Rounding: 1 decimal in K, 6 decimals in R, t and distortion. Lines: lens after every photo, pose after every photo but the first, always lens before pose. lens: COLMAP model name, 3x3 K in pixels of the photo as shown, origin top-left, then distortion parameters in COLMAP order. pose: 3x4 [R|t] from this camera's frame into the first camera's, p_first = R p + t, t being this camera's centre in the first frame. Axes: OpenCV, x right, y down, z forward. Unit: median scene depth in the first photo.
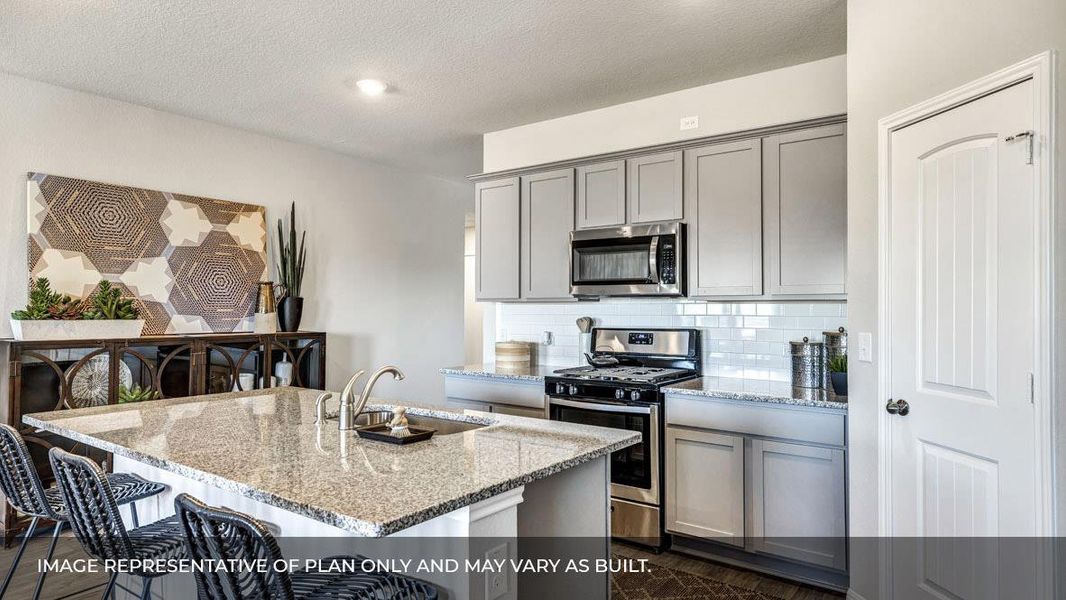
lens RADIAL K [[620.7, 0, 538.0], [0, 620.7, 295.6], [0, 0, 1]] dist [0.007141, 0.002634]
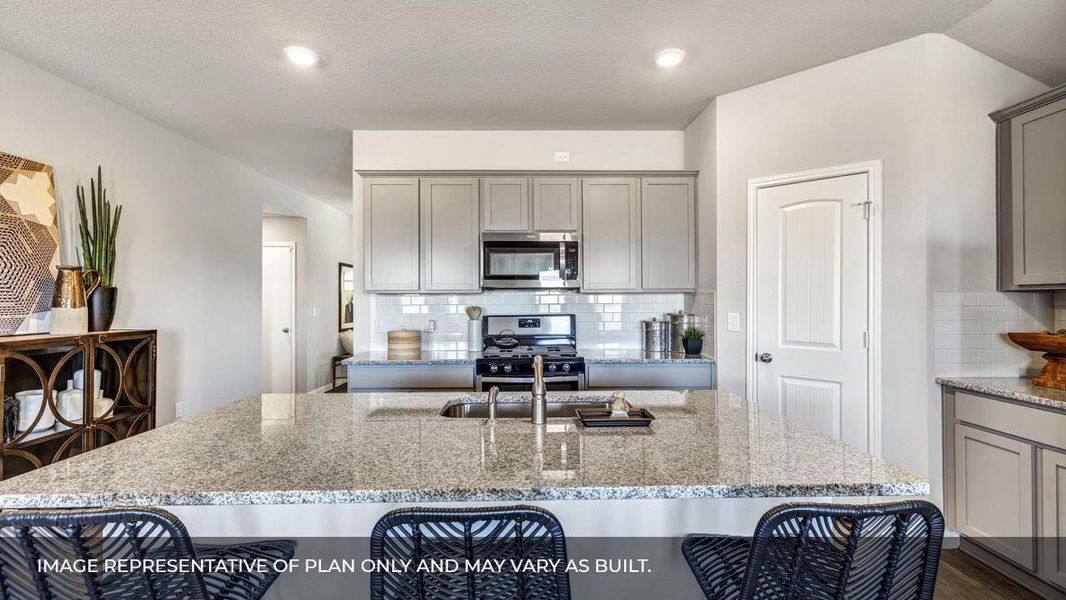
lens RADIAL K [[484.2, 0, 530.4], [0, 484.2, 299.5], [0, 0, 1]] dist [0.004476, -0.000348]
pose [[0.794112, -0.005525, 0.607746, -0.426355], [-0.006860, 0.999813, 0.018053, 0.004365], [-0.607733, -0.018505, 0.793926, 0.223577]]
